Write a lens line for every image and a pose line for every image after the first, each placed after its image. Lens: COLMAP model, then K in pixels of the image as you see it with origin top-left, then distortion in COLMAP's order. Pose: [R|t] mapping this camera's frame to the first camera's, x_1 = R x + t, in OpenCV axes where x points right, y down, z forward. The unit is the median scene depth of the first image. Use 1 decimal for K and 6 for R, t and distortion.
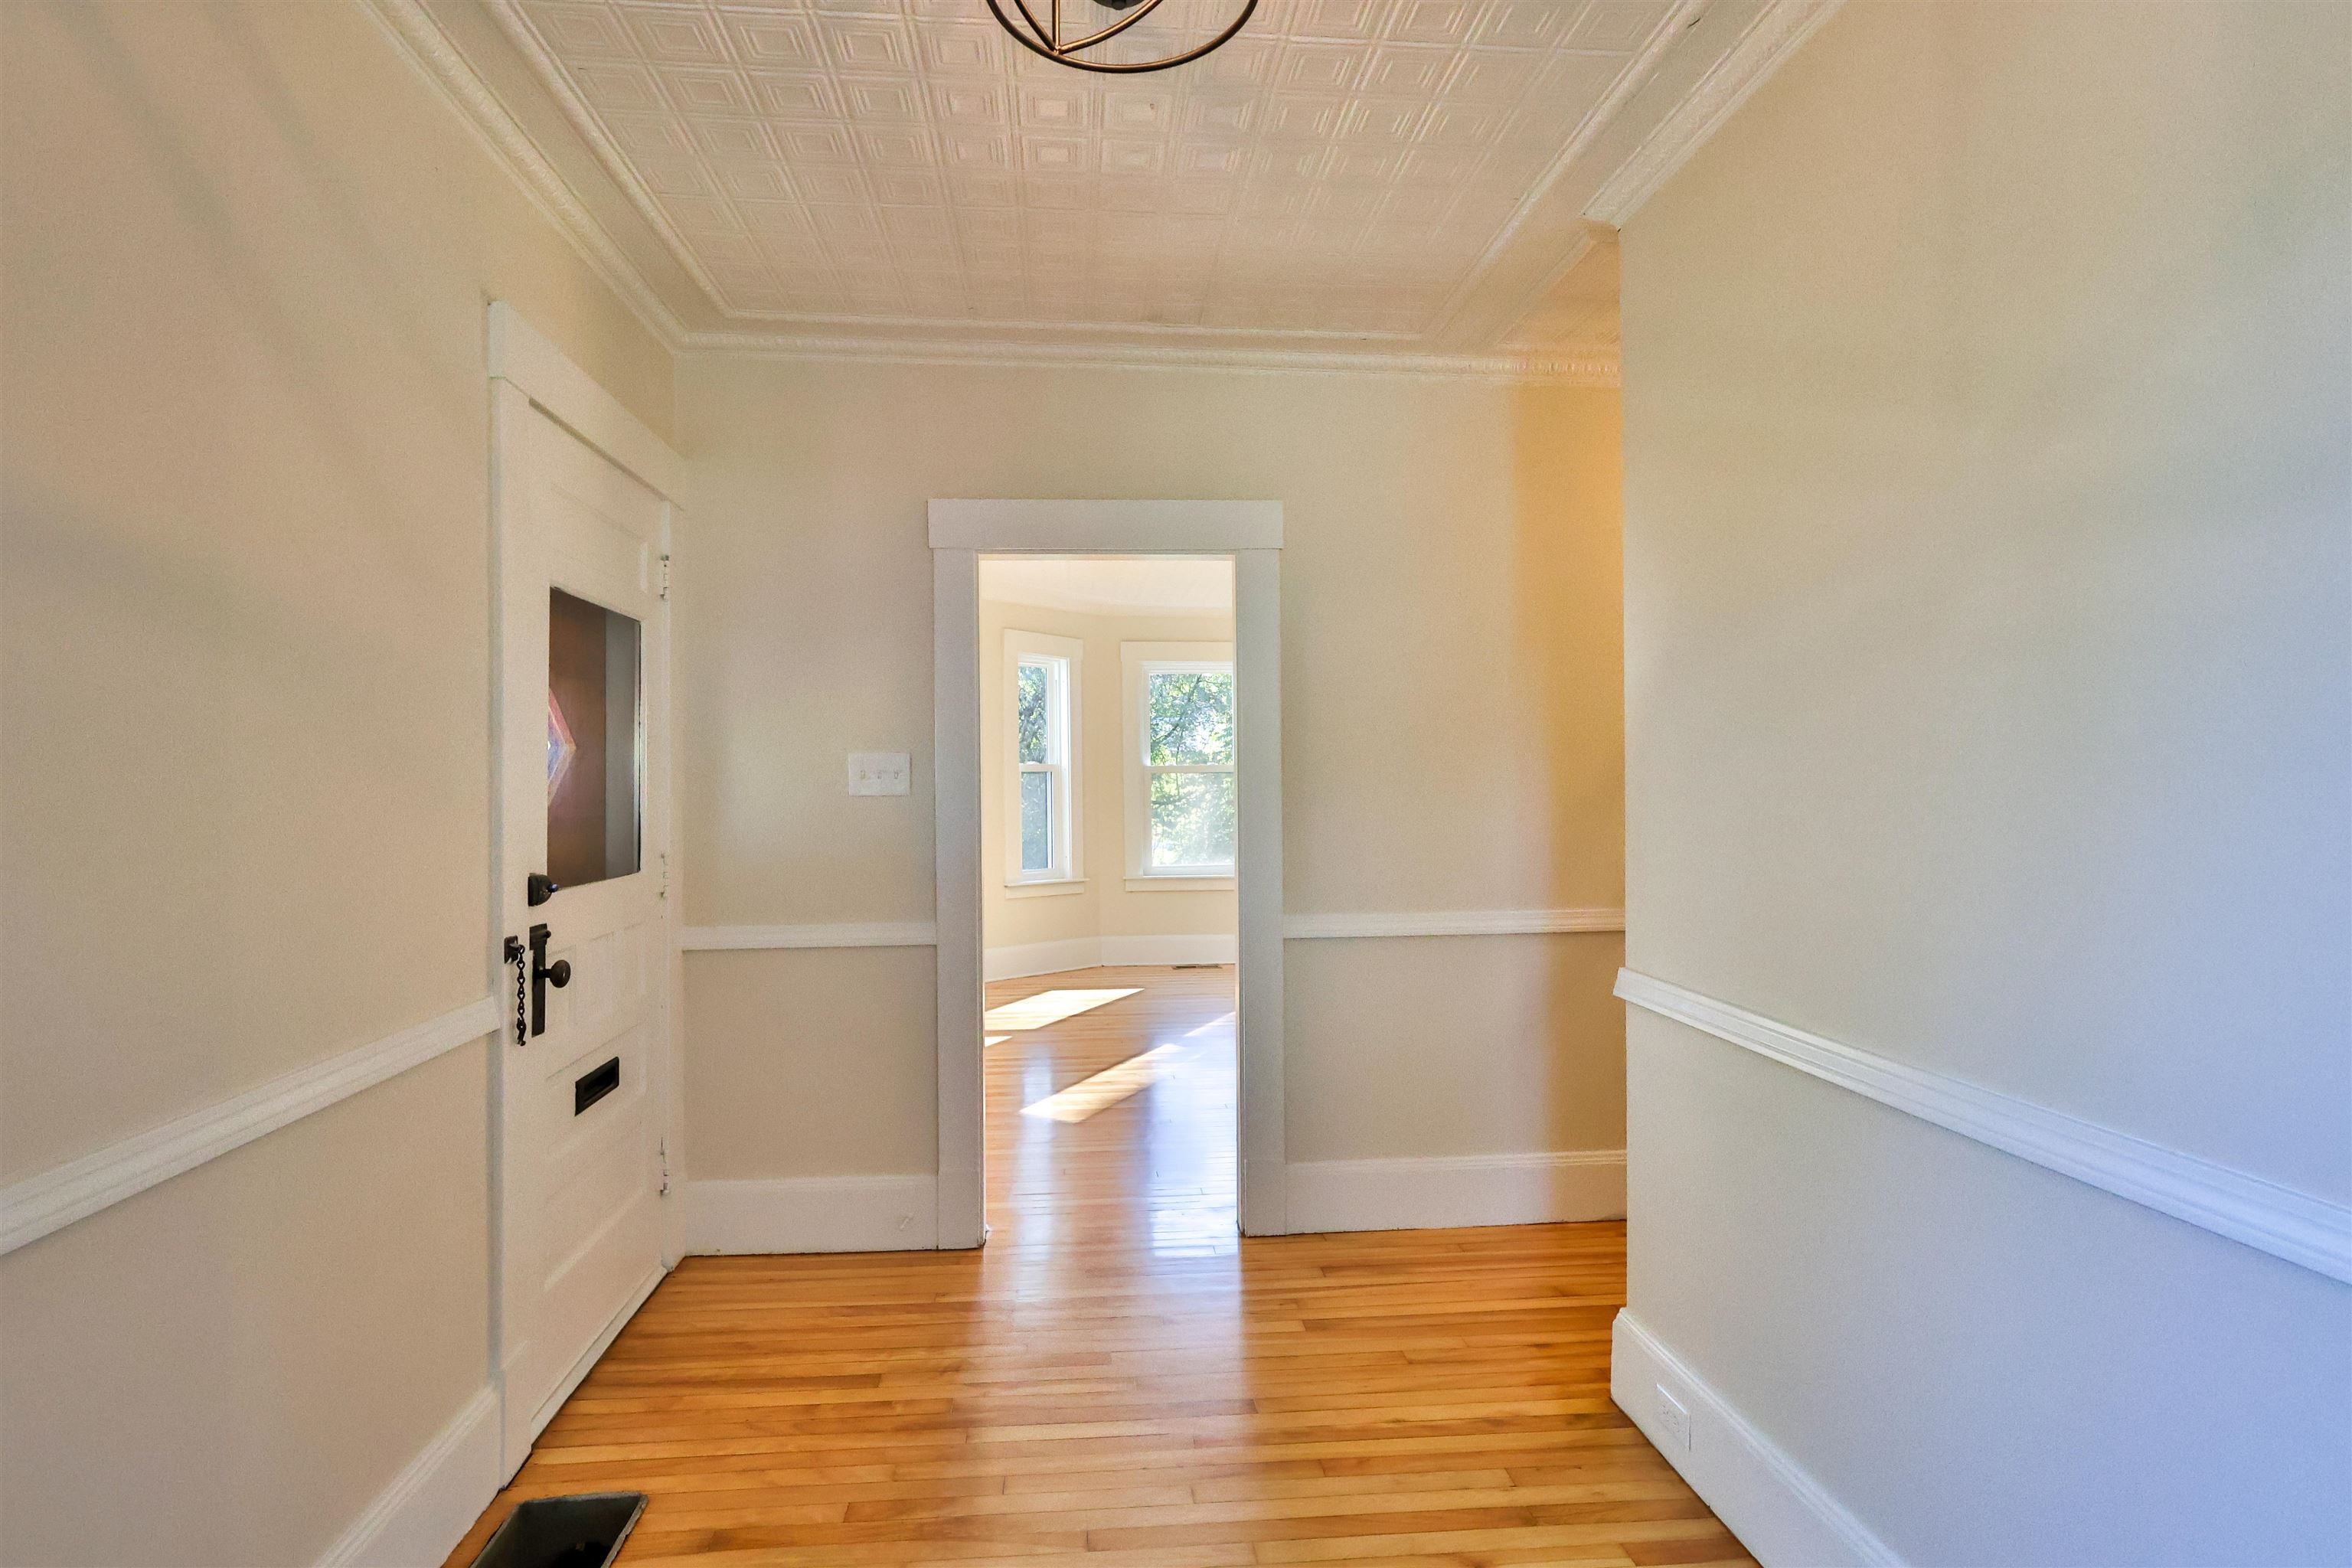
lens RADIAL K [[1142.6, 0, 1173.8], [0, 1142.6, 781.9], [0, 0, 1]] dist [-0.002578, 0.002109]
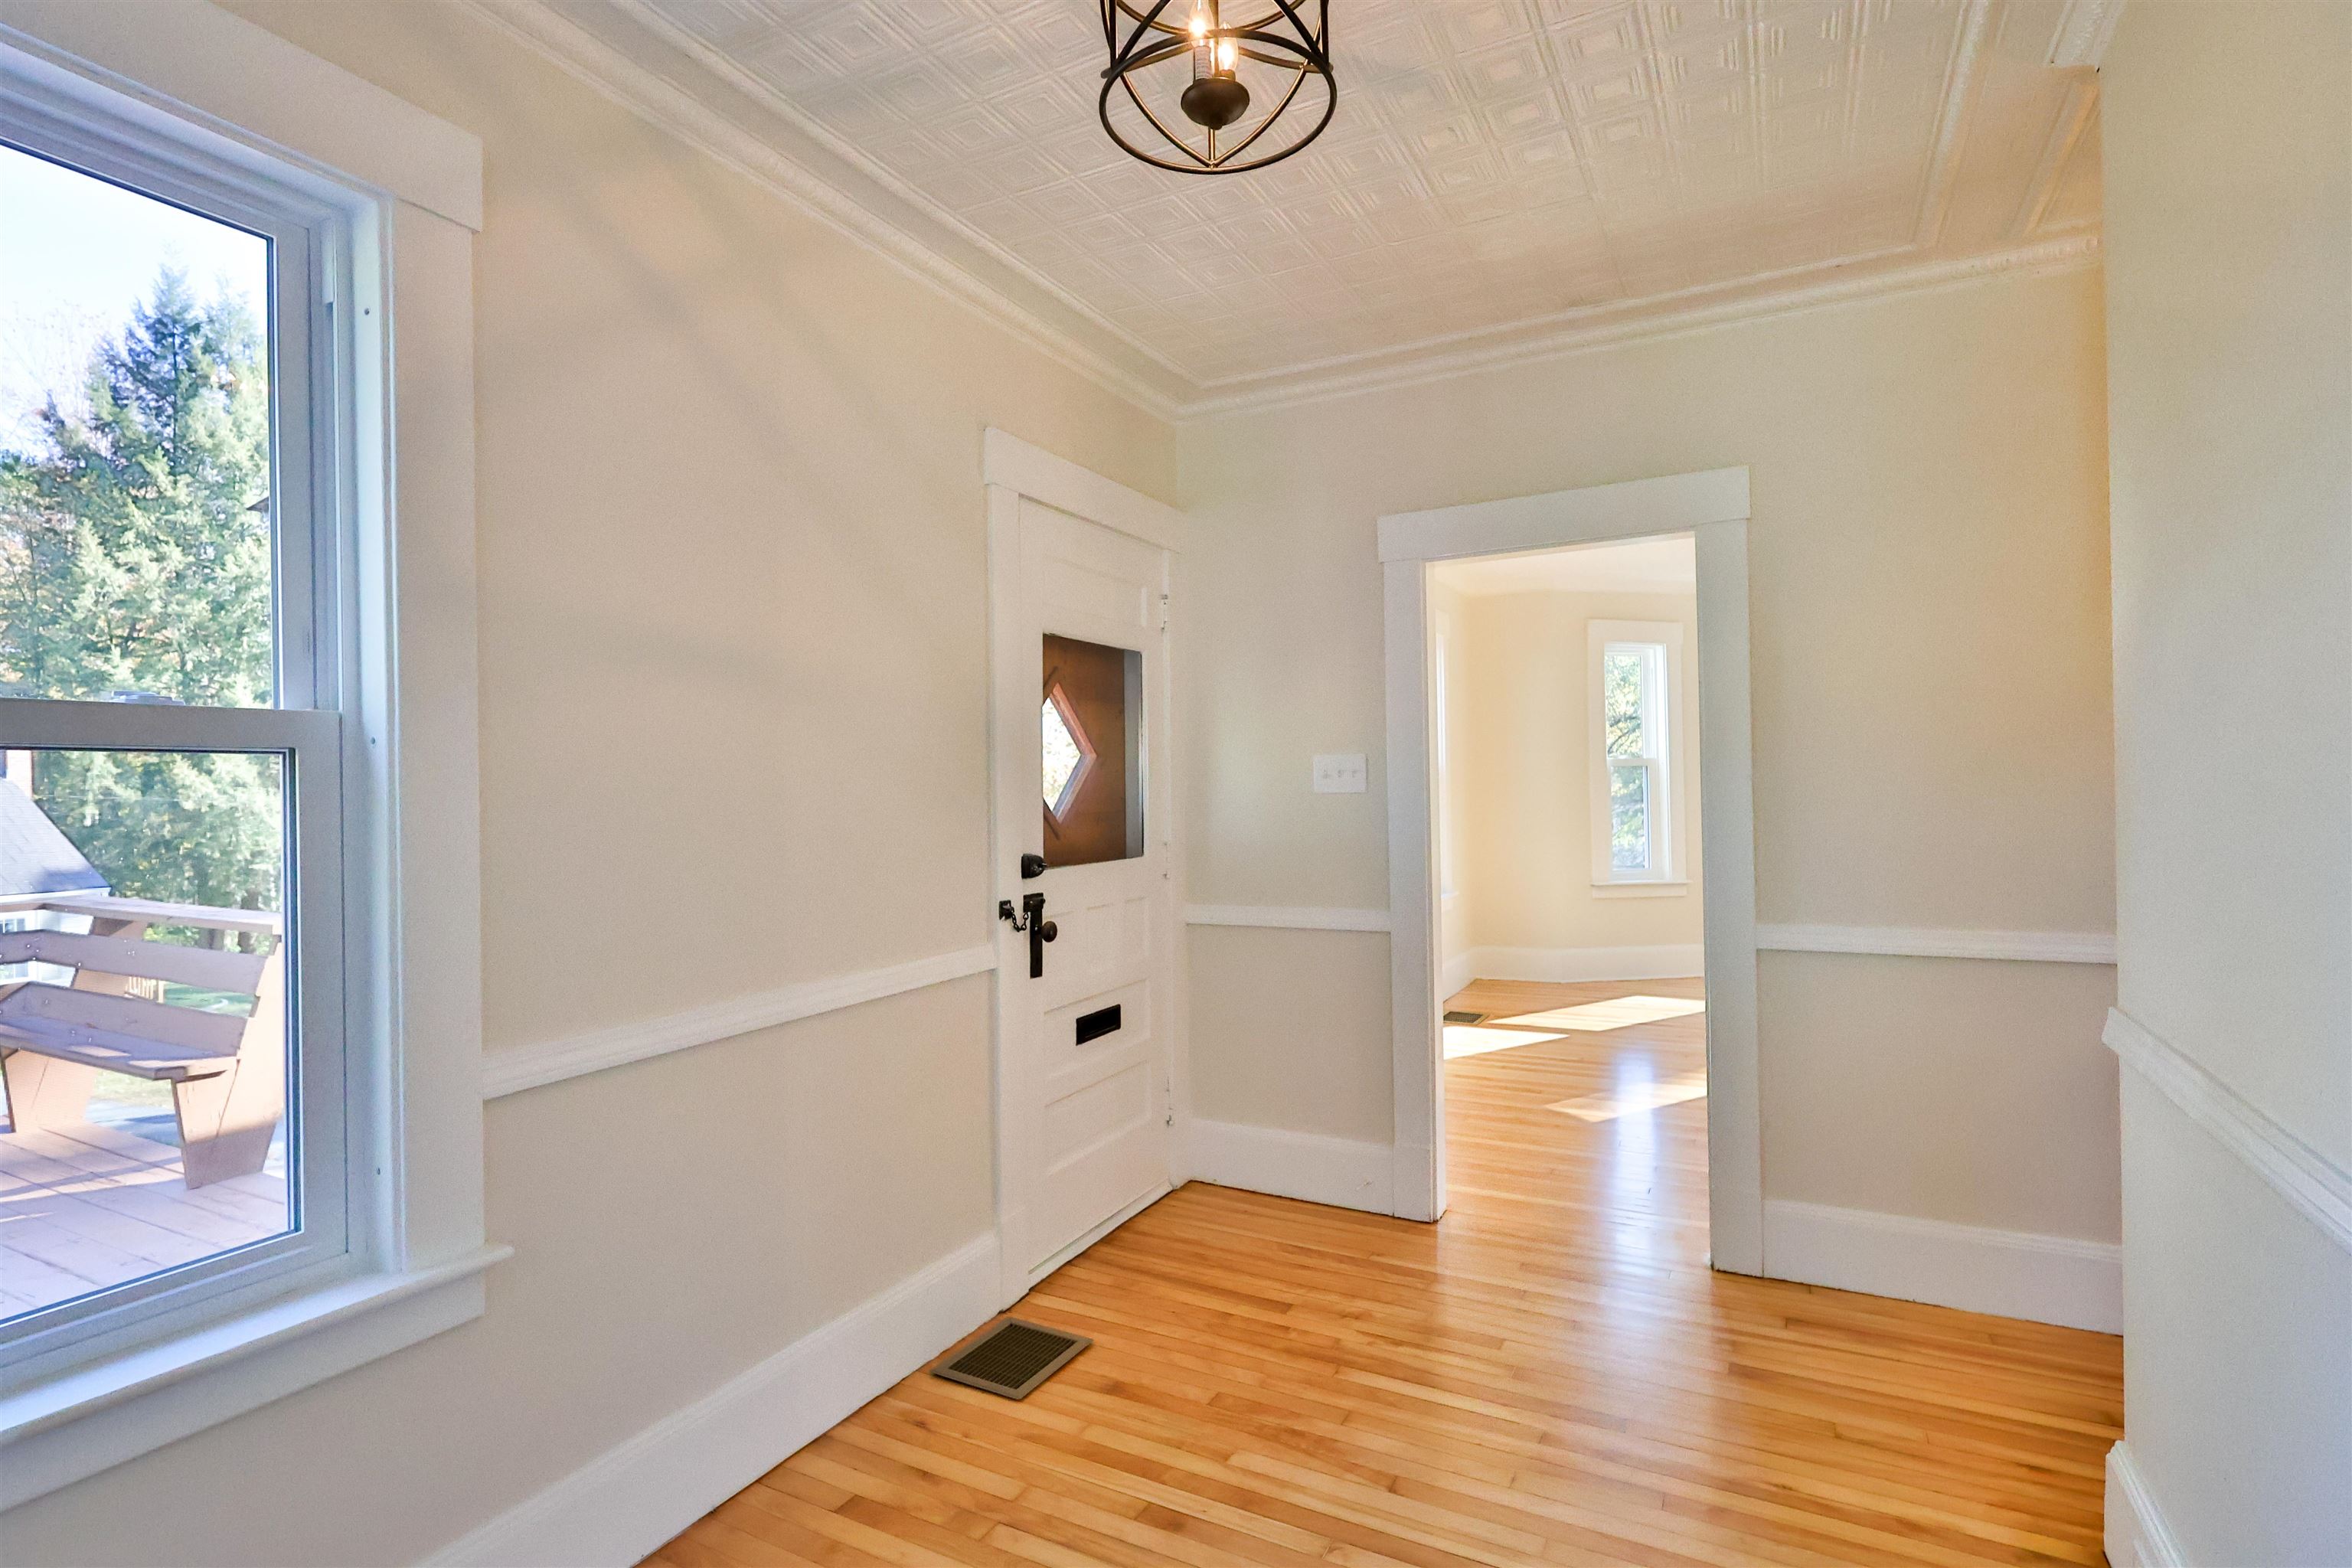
lens RADIAL K [[1142.6, 0, 1176.3], [0, 1142.6, 784.9], [0, 0, 1]] dist [-0.002578, 0.002109]
pose [[0.838170, -0.008615, -0.545341, 0.240666], [0.012167, 0.999922, 0.002904, -0.001414], [0.545274, -0.009069, 0.838209, -0.007566]]
